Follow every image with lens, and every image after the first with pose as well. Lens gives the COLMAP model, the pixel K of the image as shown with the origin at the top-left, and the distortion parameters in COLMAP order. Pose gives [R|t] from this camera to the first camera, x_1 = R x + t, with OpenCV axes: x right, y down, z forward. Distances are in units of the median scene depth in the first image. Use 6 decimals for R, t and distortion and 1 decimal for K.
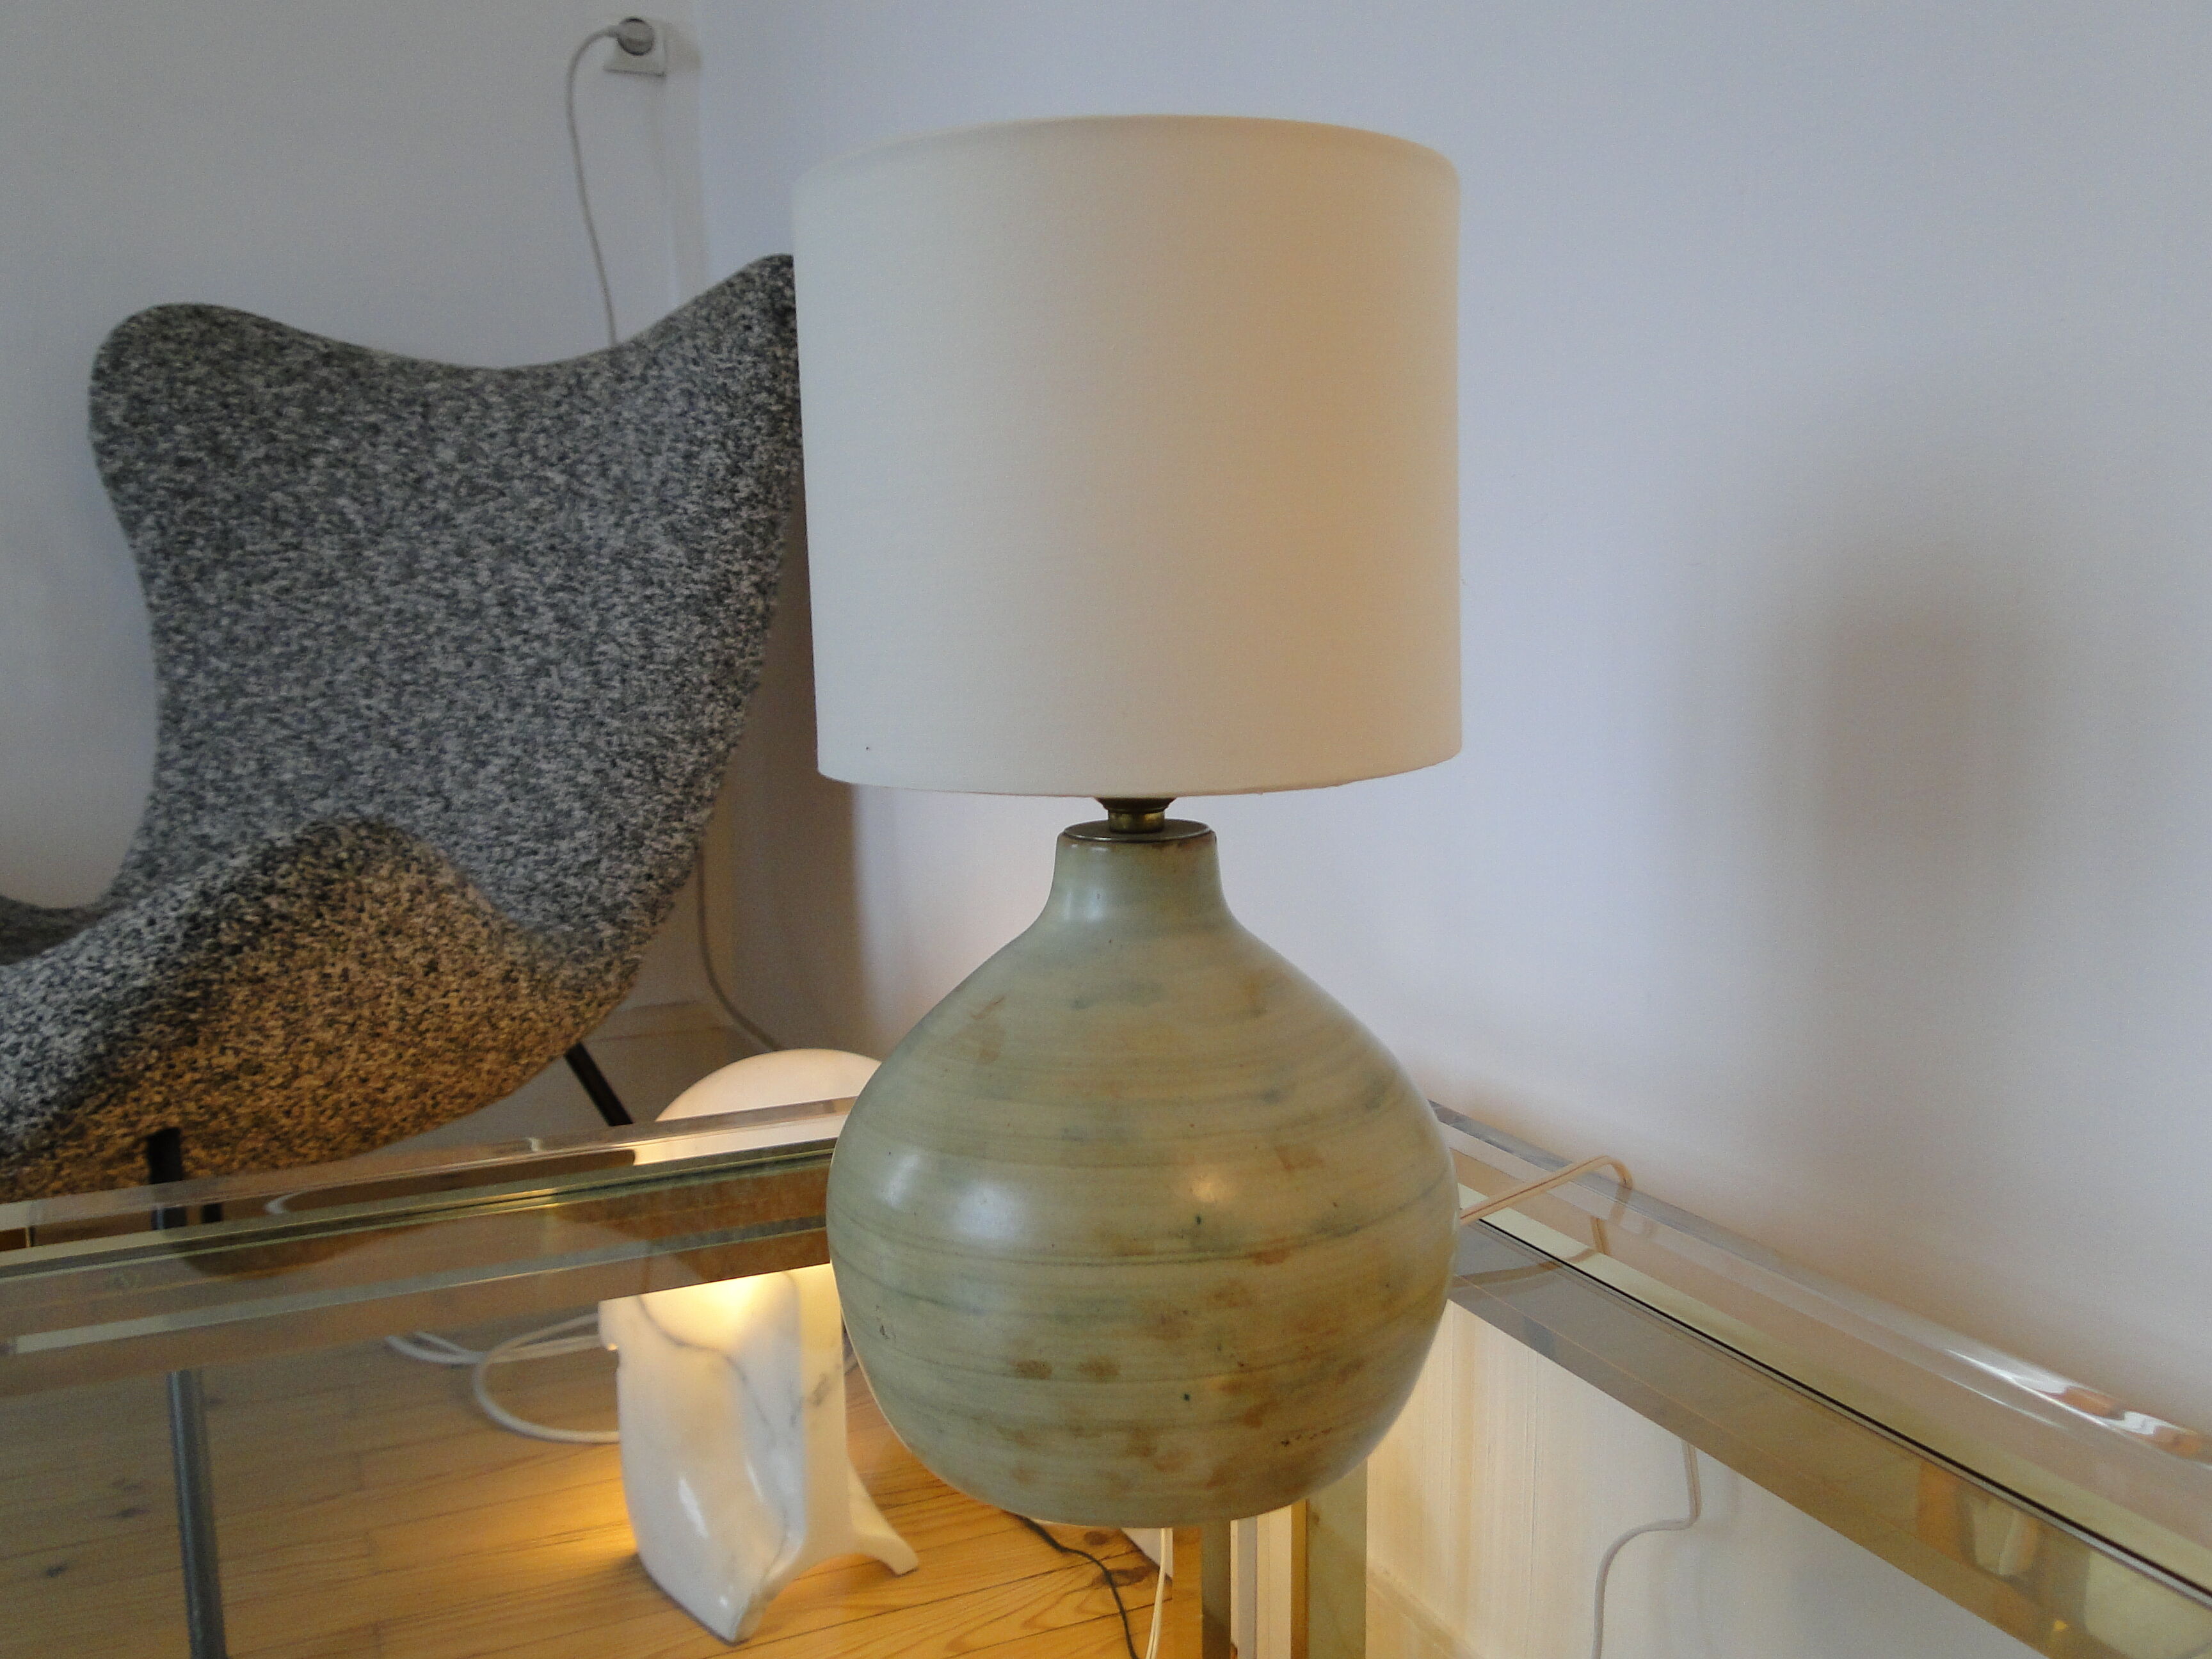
lens RADIAL K [[1821.1, 0, 1104.5], [0, 1821.1, 835.0], [0, 0, 1]] dist [0.003428, -0.013070]
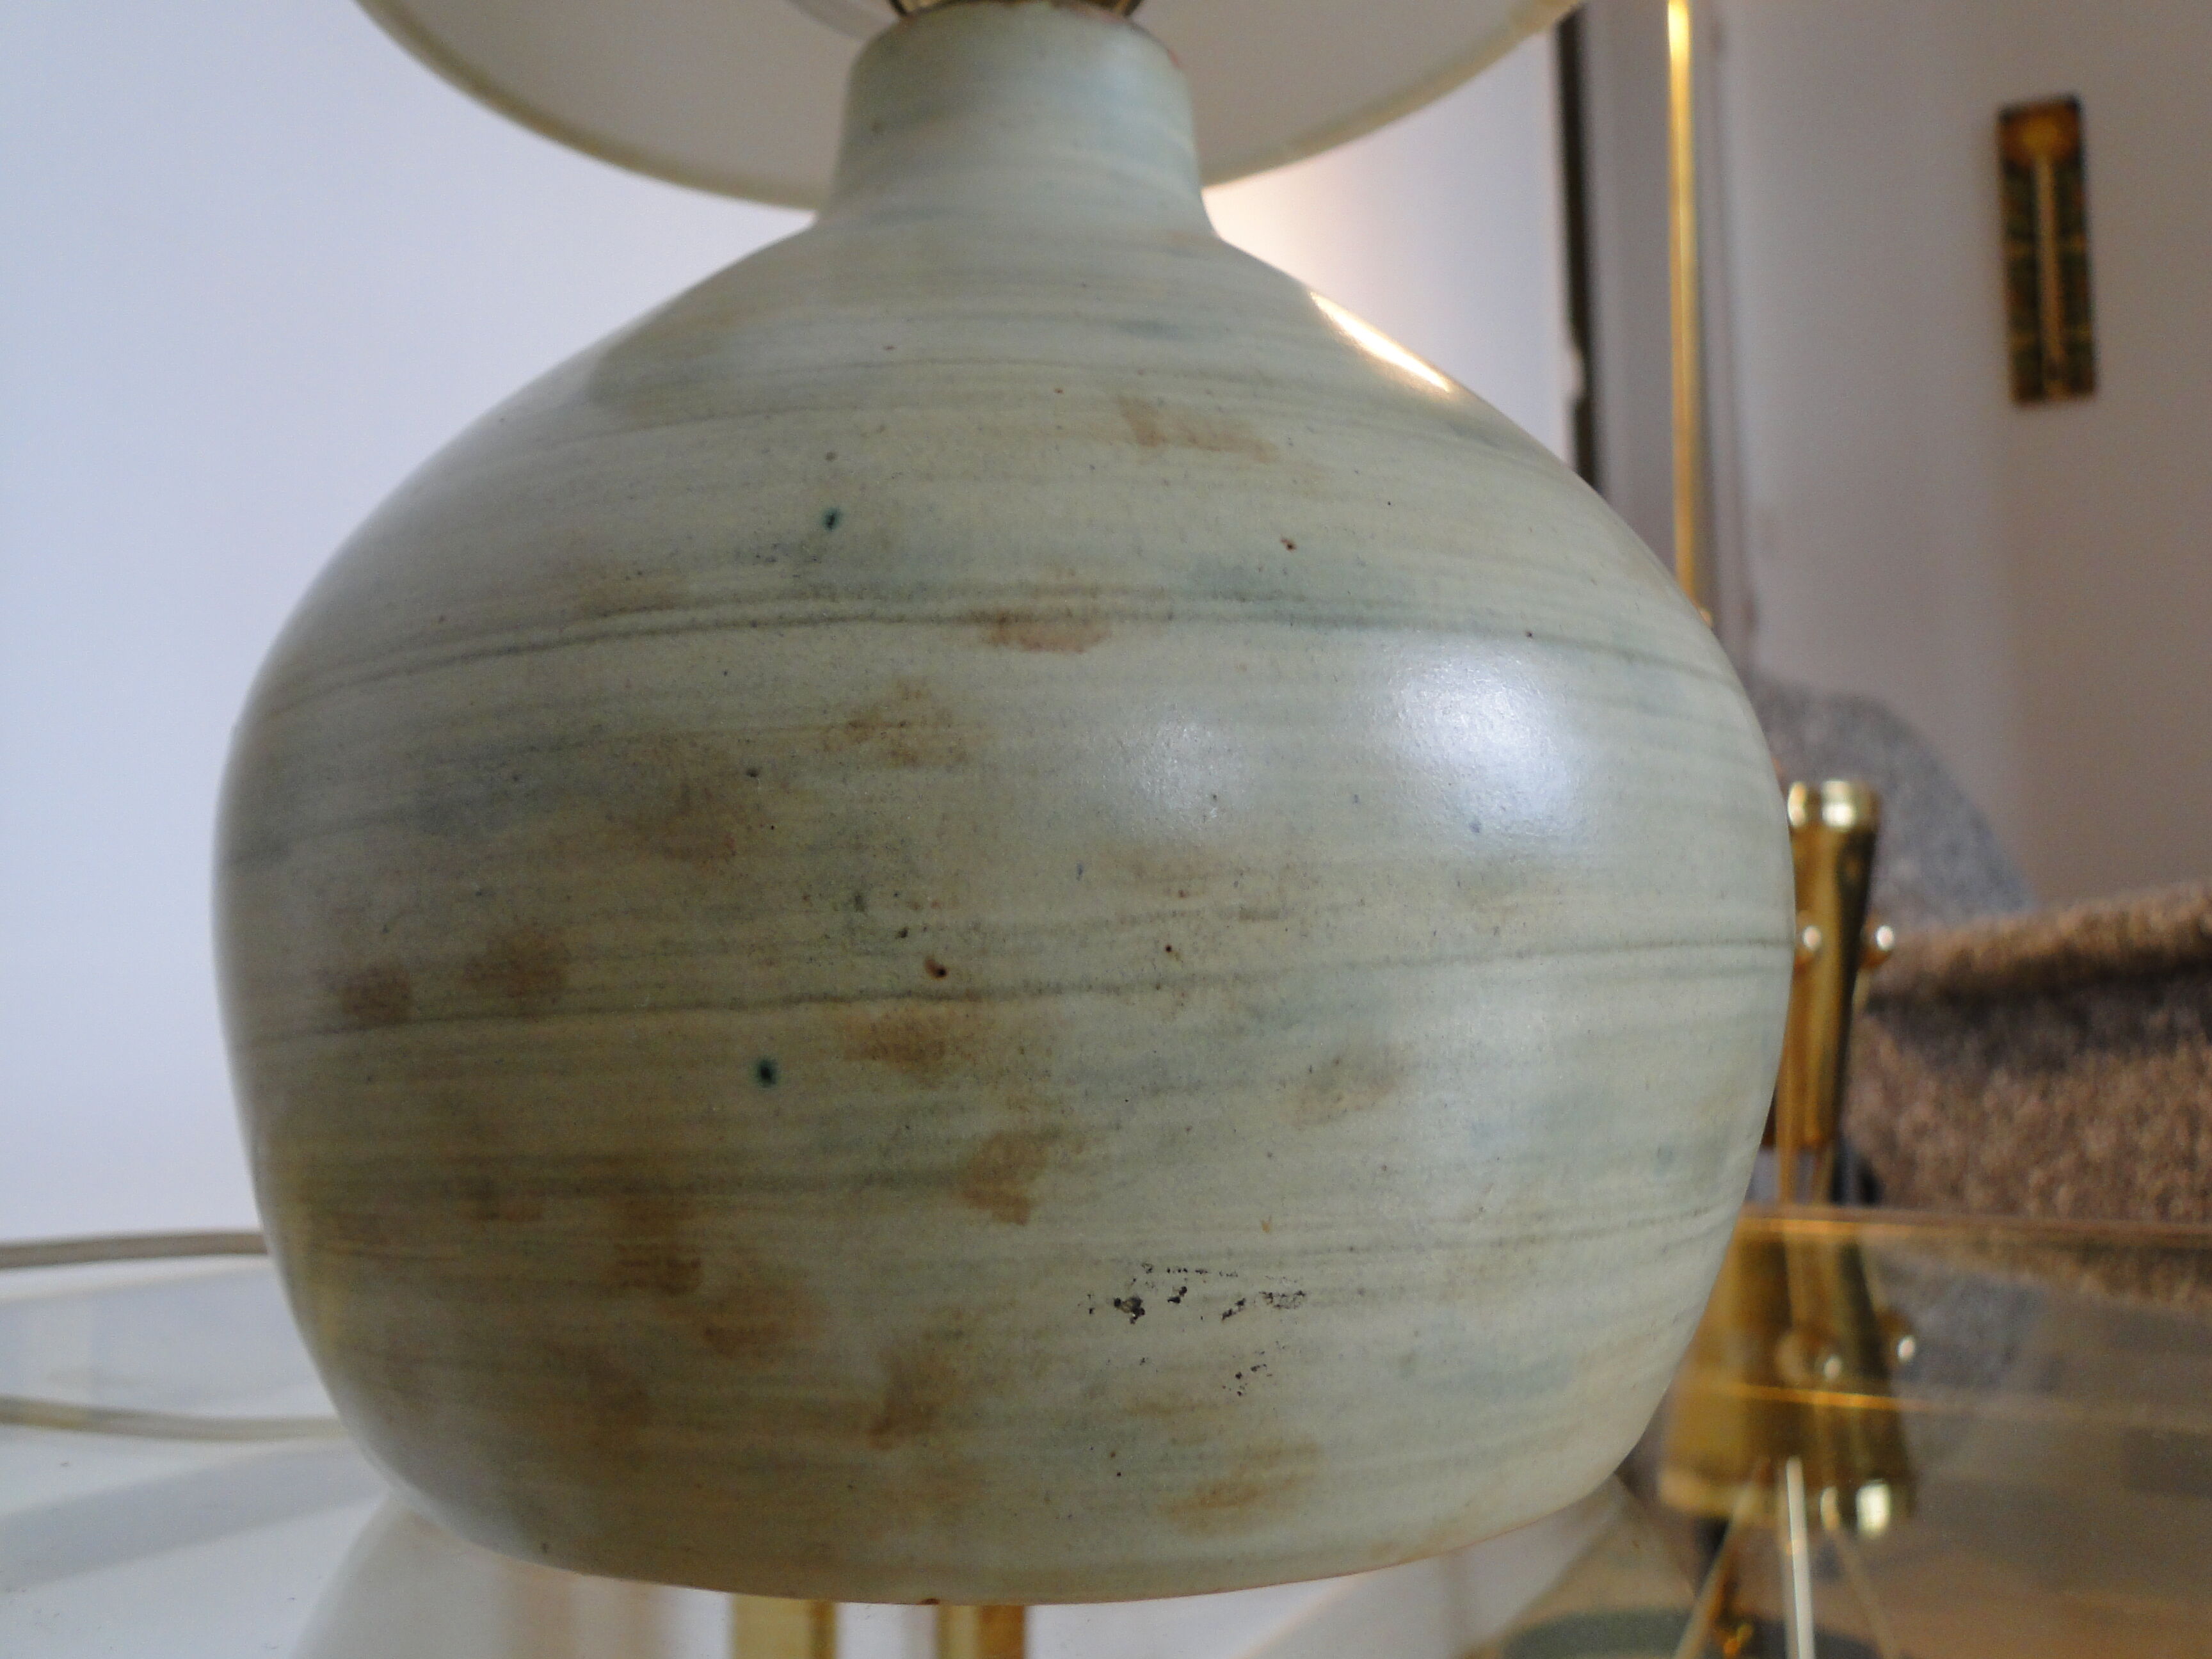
lens RADIAL K [[1821.1, 0, 1107.1], [0, 1821.1, 826.1], [0, 0, 1]] dist [0.003428, -0.013070]
pose [[0.966007, -0.017299, -0.257936, 0.170934], [-0.044617, 0.971629, -0.232263, 0.315290], [0.254636, 0.235876, 0.937829, 0.665179]]
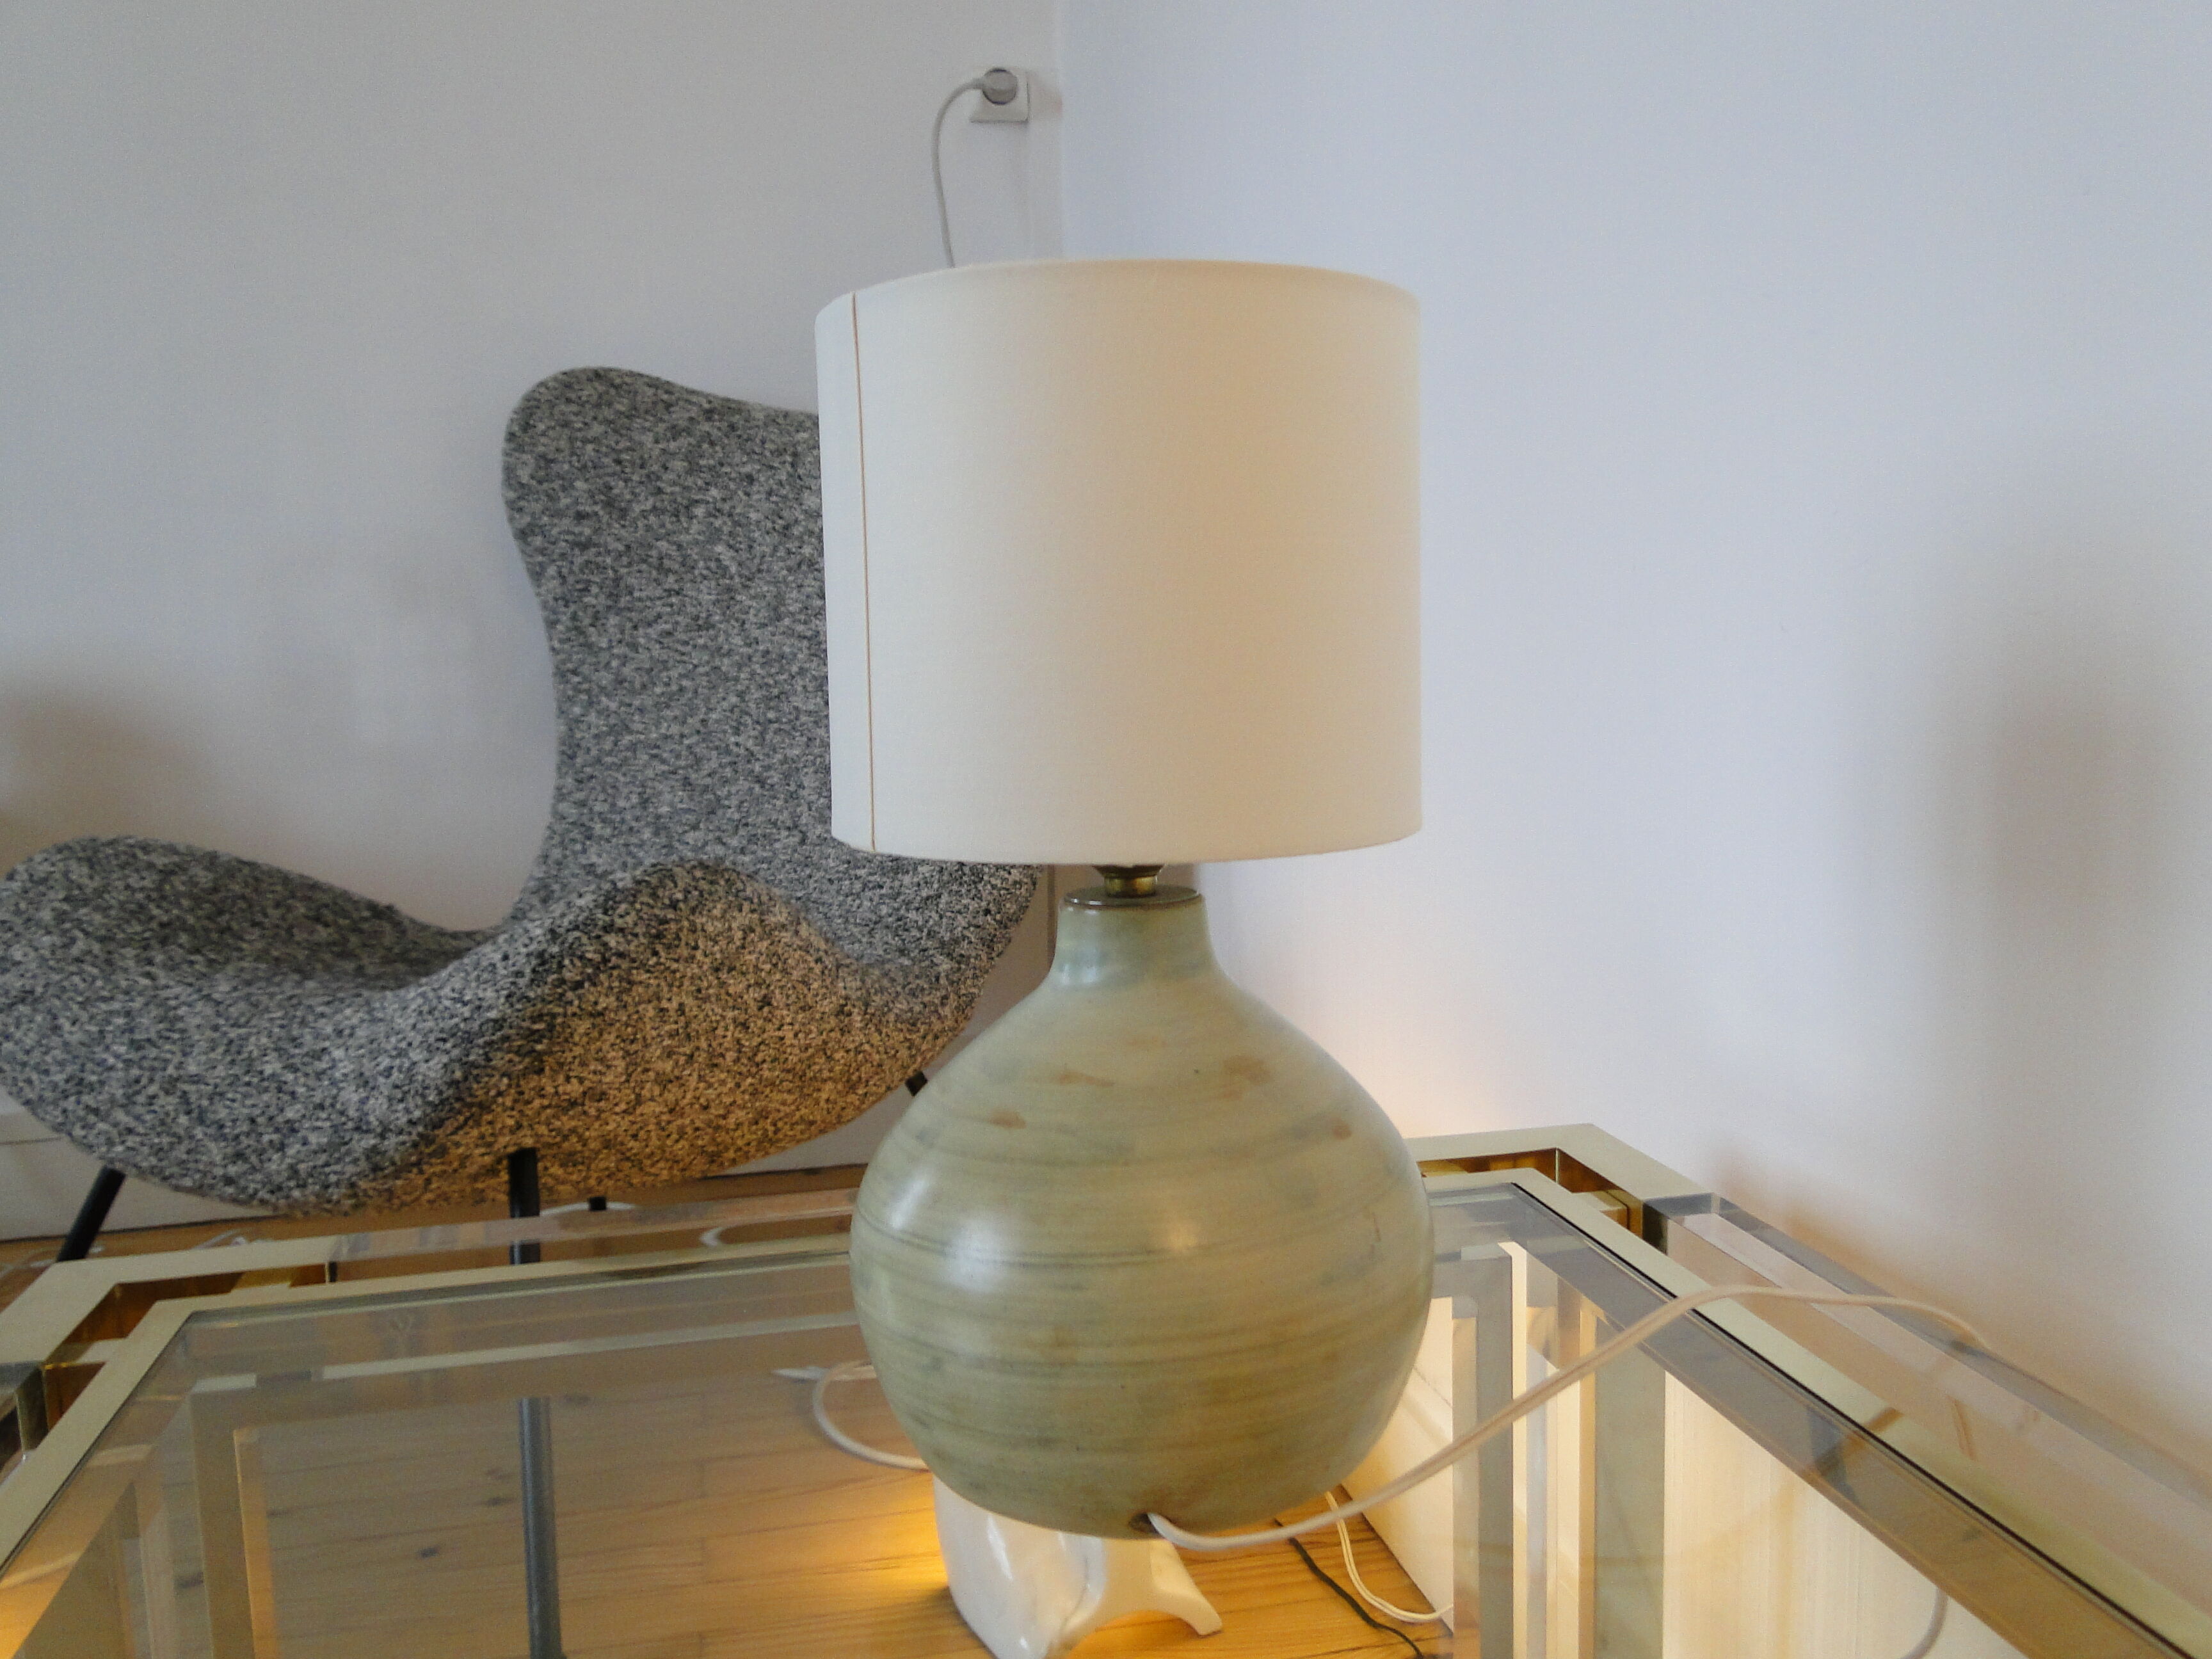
lens RADIAL K [[1821.1, 0, 1107.5], [0, 1821.1, 832.6], [0, 0, 1]] dist [0.003428, -0.013070]
pose [[0.976308, 0.009449, -0.216179, 0.040627], [-0.011402, 0.999905, -0.007793, -0.016366], [0.216085, 0.010073, 0.976323, 0.023757]]
